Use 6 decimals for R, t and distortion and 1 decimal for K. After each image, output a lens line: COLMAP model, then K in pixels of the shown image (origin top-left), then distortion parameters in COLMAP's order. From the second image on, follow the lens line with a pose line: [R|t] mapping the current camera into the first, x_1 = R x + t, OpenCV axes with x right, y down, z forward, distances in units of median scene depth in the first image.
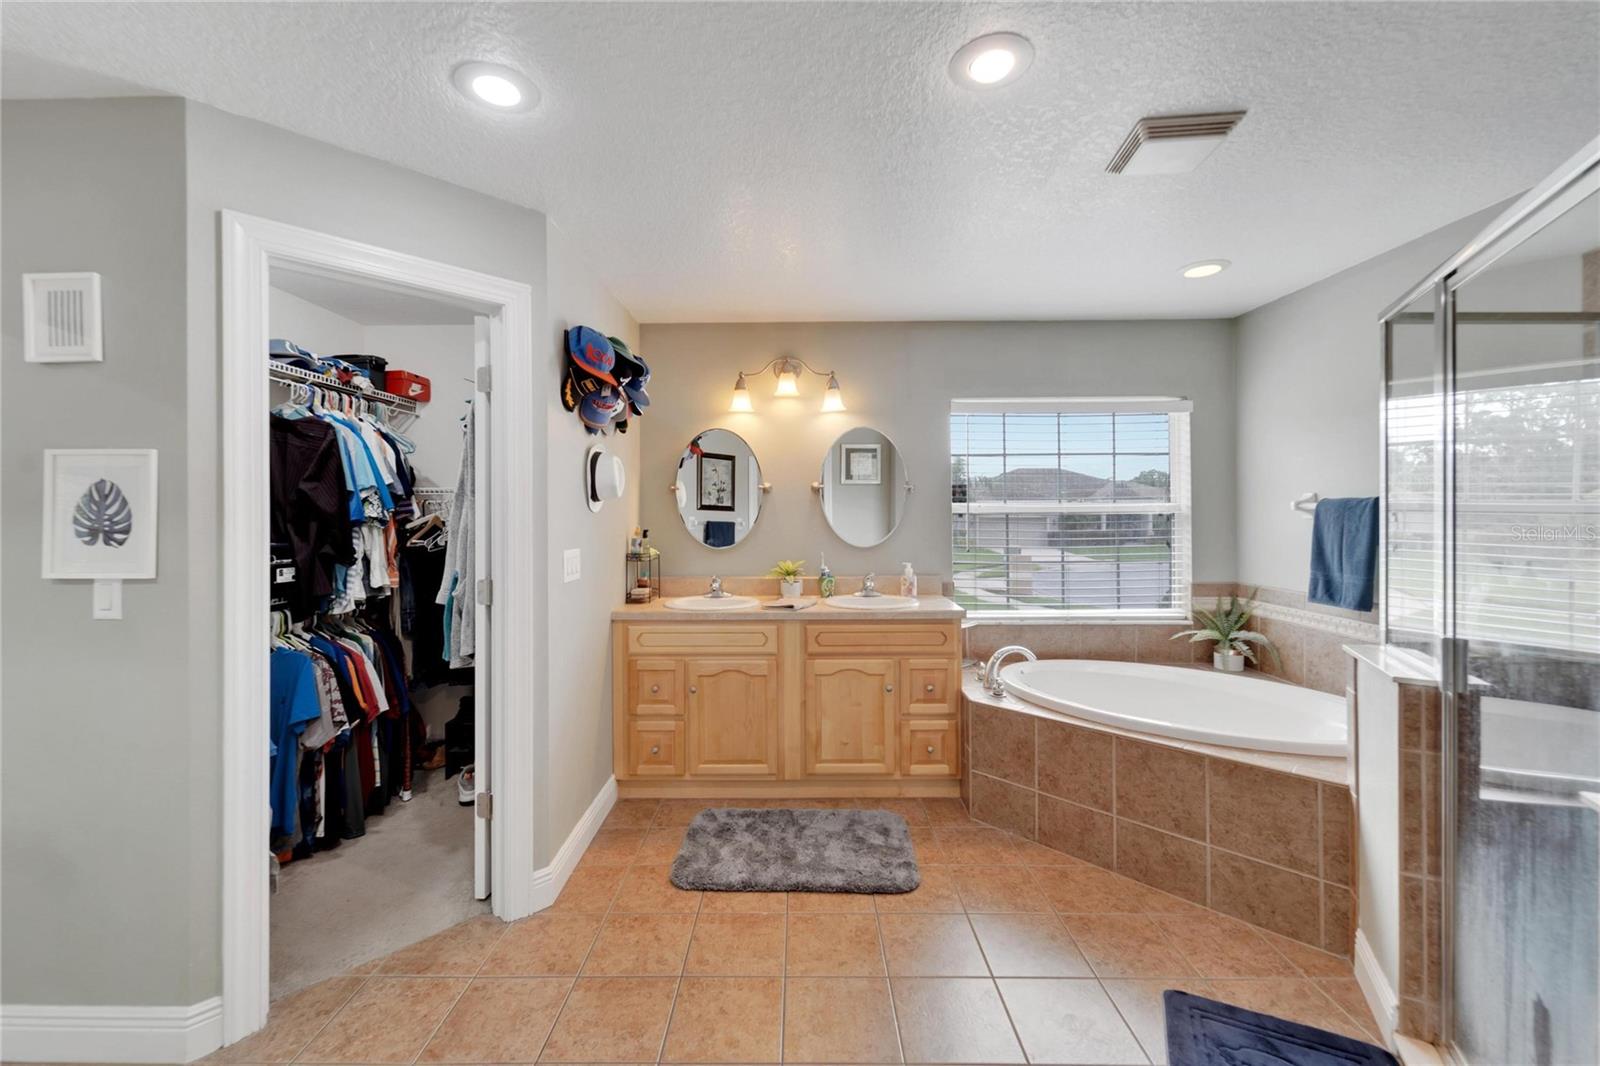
lens RADIAL K [[658.4, 0, 792.6], [0, 658.4, 523.3], [0, 0, 1]] dist [0.002251, -0.000663]
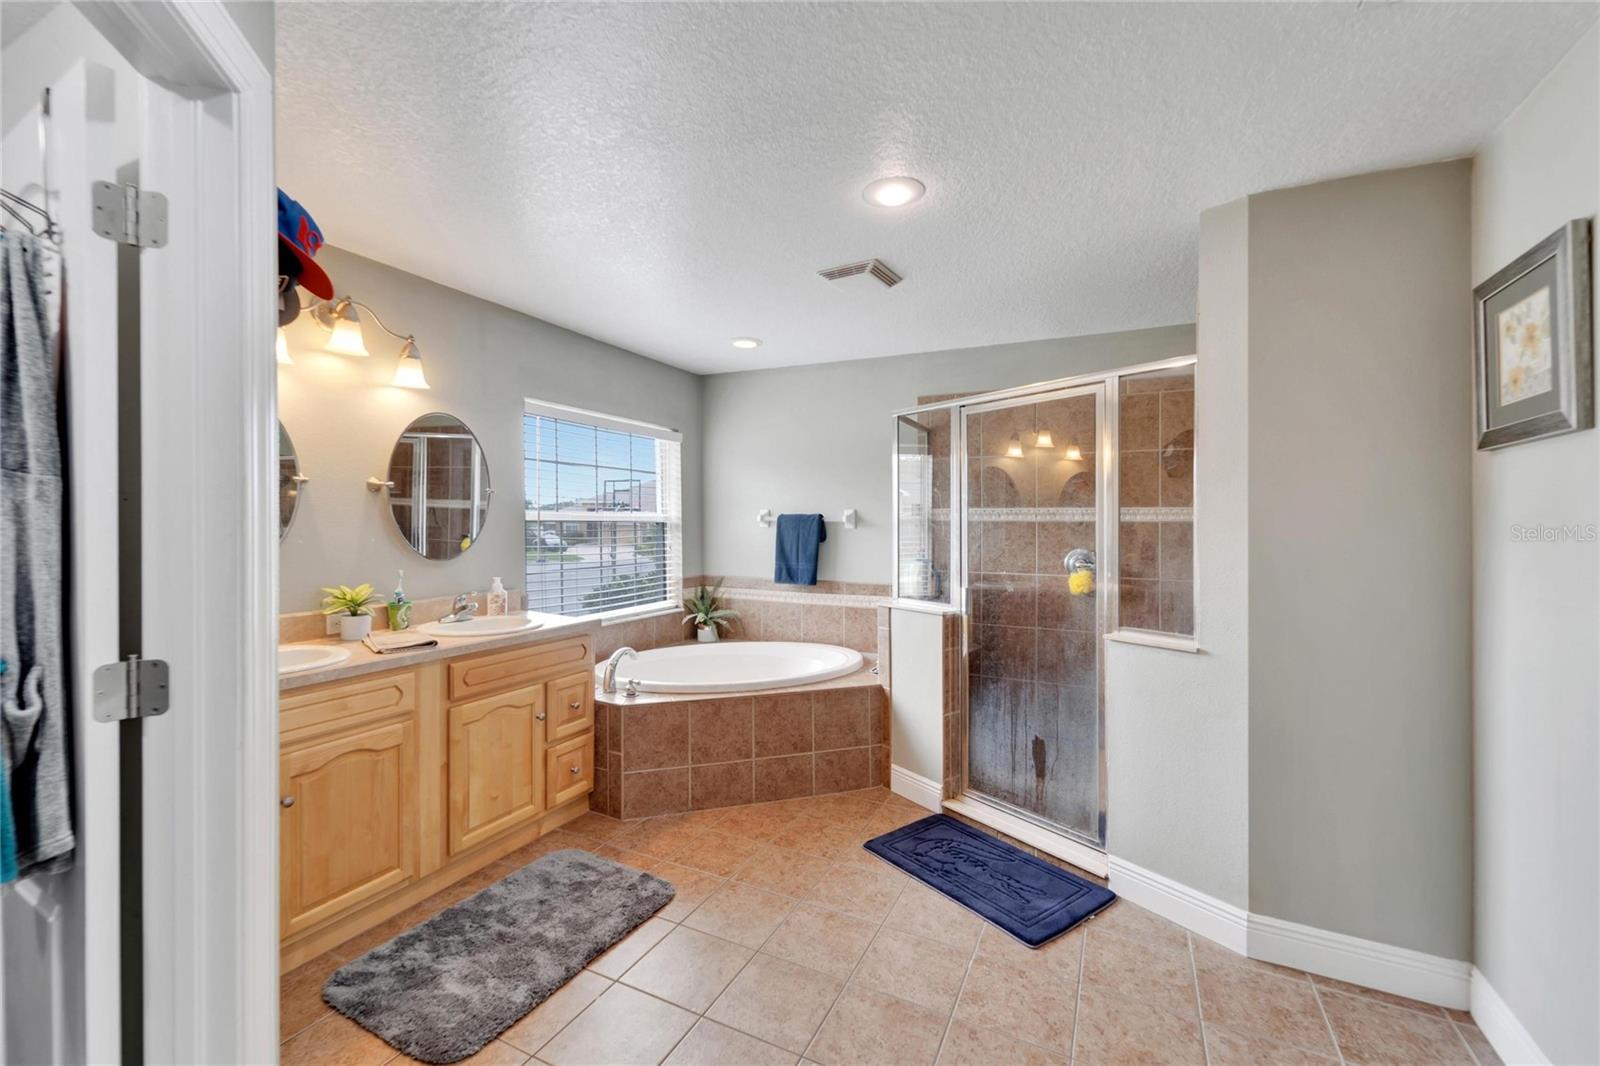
lens RADIAL K [[658.4, 0, 800.7], [0, 658.4, 528.4], [0, 0, 1]] dist [0.002251, -0.000663]
pose [[0.425628, -0.000578, 0.904898, -0.531282], [0.002436, 0.999997, -0.000507, -0.003876], [-0.904895, 0.002420, 0.425628, 0.312330]]
